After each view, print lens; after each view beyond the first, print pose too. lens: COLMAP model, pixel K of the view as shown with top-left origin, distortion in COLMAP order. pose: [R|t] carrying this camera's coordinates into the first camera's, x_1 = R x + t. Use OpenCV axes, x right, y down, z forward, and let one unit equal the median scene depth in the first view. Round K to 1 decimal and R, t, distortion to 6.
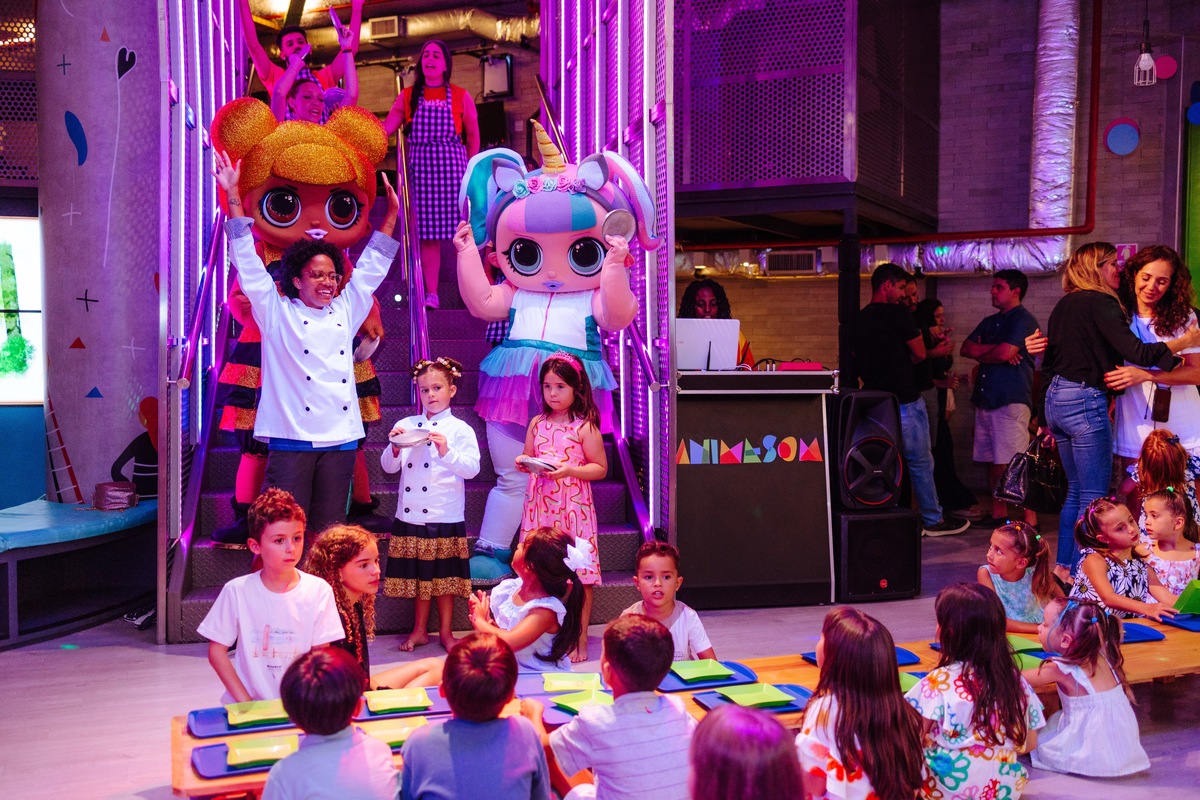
lens RADIAL K [[1148.0, 0, 601.1], [0, 1148.0, 400.3], [0, 0, 1]] dist [-0.009174, 0.000000]
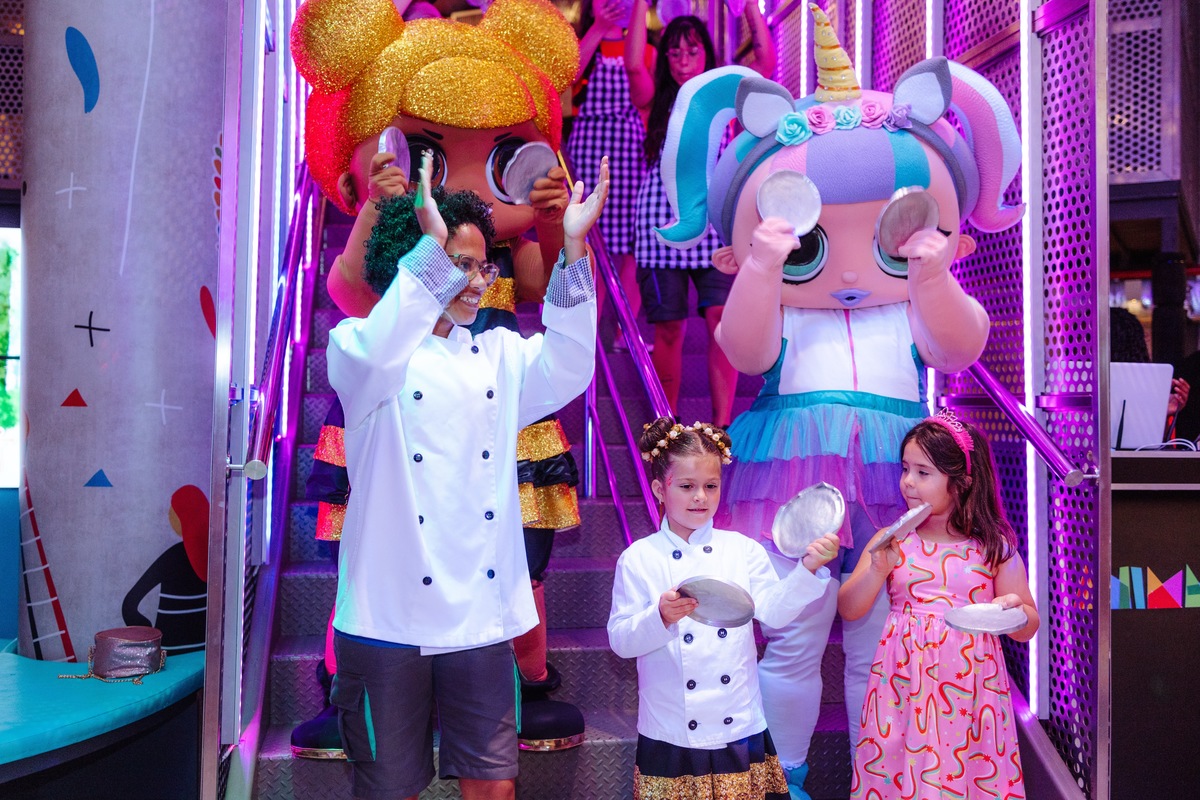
lens RADIAL K [[1148.0, 0, 596.9], [0, 1148.0, 398.7], [0, 0, 1]] dist [-0.009174, 0.000000]
pose [[0.999806, 0.000557, -0.019697, -0.165363], [-0.001921, 0.997592, -0.069328, -0.007363], [0.019611, 0.069352, 0.997399, 0.394473]]
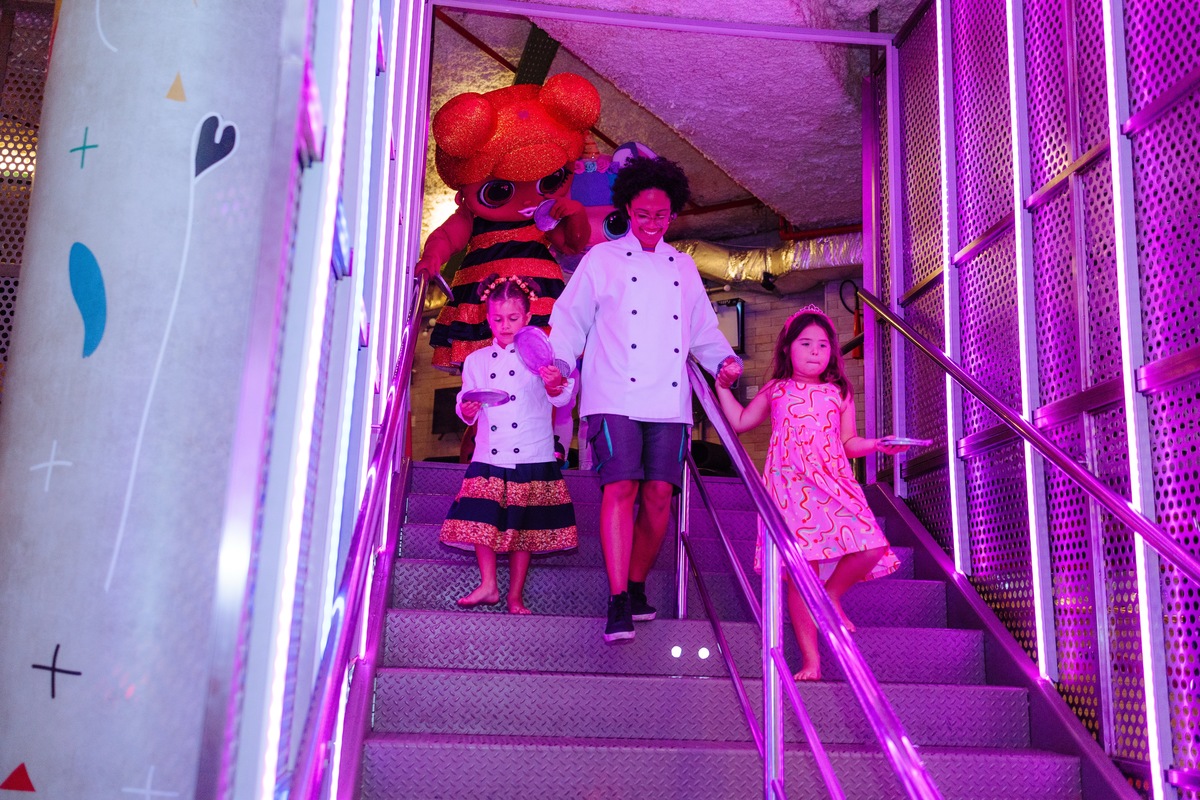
lens RADIAL K [[1148.0, 0, 602.6], [0, 1148.0, 395.0], [0, 0, 1]] dist [-0.009174, 0.000000]
pose [[0.996609, 0.007610, -0.081927, -0.219356], [-0.029504, 0.962549, -0.269496, -0.077583], [0.076808, 0.271000, 0.959510, 0.593437]]
